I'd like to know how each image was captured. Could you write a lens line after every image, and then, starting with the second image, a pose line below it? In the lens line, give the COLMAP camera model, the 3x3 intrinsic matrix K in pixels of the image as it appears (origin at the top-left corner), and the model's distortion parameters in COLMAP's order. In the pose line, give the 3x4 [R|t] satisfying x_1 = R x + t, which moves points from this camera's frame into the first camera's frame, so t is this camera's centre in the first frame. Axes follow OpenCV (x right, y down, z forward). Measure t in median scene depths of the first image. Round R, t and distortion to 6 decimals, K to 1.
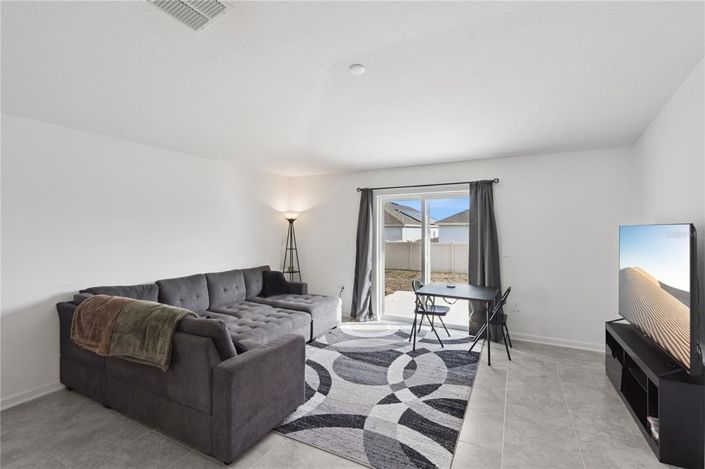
lens RADIAL K [[322.9, 0, 353.1], [0, 322.9, 232.4], [0, 0, 1]] dist [-0.003493, -0.000027]
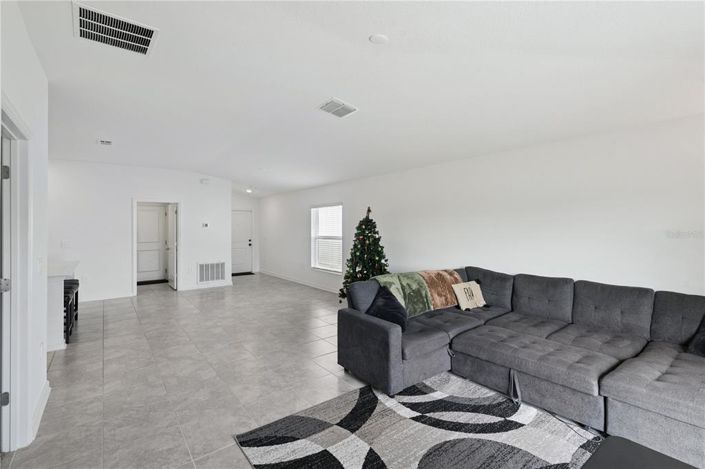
lens RADIAL K [[322.9, 0, 352.0], [0, 322.9, 229.4], [0, 0, 1]] dist [-0.003493, -0.000027]
pose [[-0.433426, 0.008437, -0.901150, 0.859533], [-0.005000, 0.999918, 0.011767, -0.014632], [0.901175, 0.009605, -0.433349, 1.387052]]
